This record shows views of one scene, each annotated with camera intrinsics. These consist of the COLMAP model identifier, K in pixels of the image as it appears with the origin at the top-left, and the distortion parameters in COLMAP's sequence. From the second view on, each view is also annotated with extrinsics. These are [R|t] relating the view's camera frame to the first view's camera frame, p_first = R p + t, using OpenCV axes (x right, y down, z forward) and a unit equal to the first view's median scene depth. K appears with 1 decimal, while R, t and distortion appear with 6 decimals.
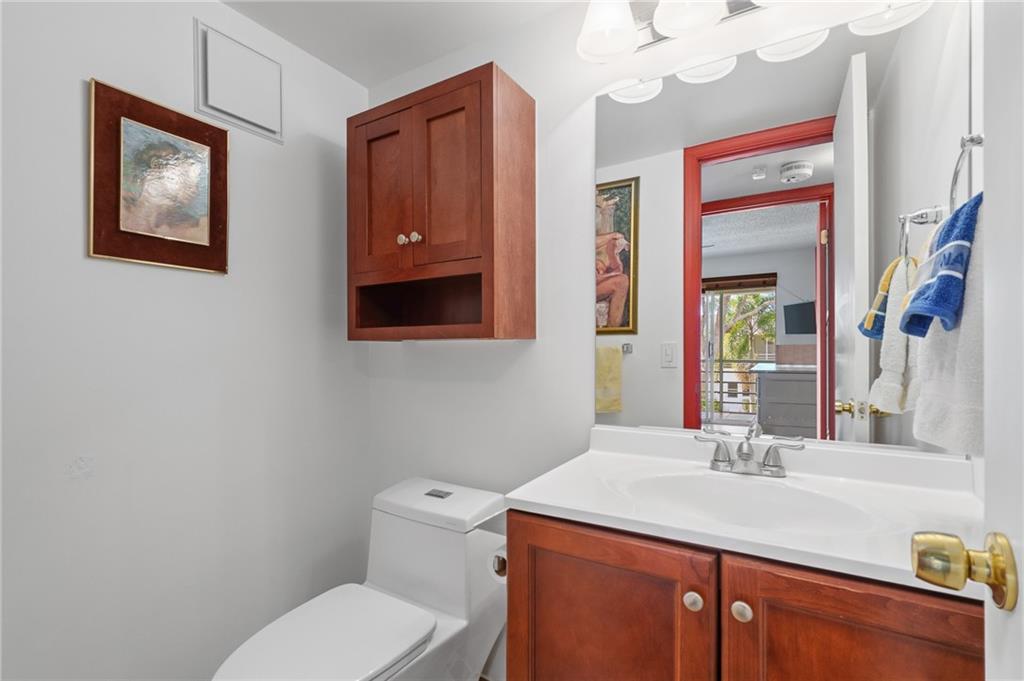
lens RADIAL K [[460.1, 0, 513.3], [0, 460.1, 339.6], [0, 0, 1]] dist [-0.002266, 0.000754]
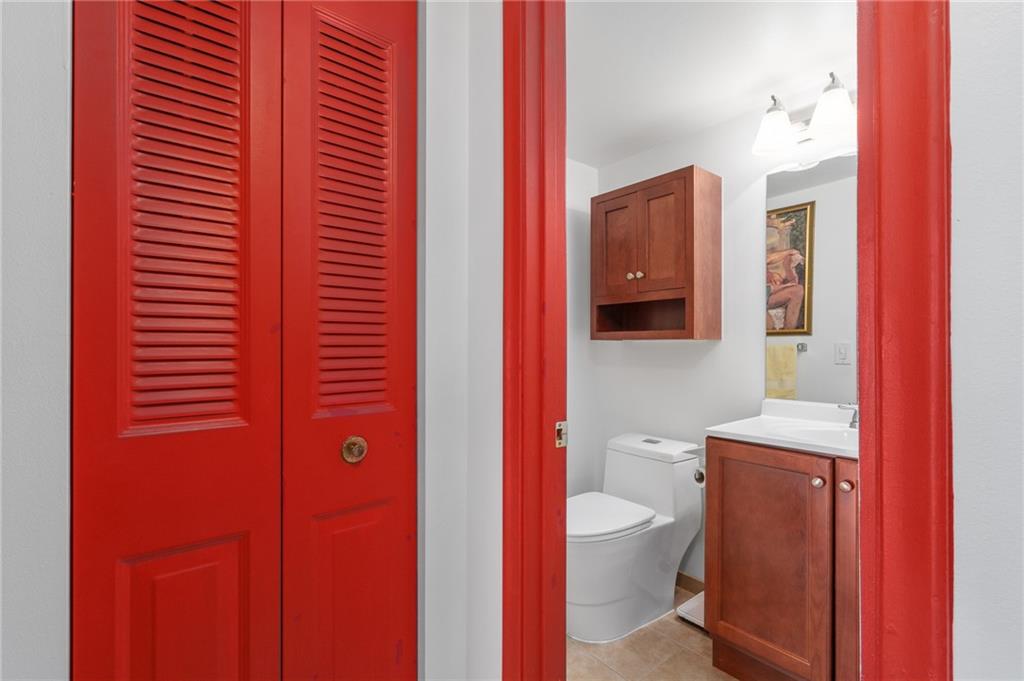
lens RADIAL K [[462.6, 0, 525.9], [0, 462.6, 339.8], [0, 0, 1]] dist [-0.001328, 0.000094]
pose [[0.944728, 0.003195, -0.327839, -0.057790], [-0.002450, 0.999993, 0.002688, -0.002666], [0.327845, -0.001736, 0.944730, -0.603910]]
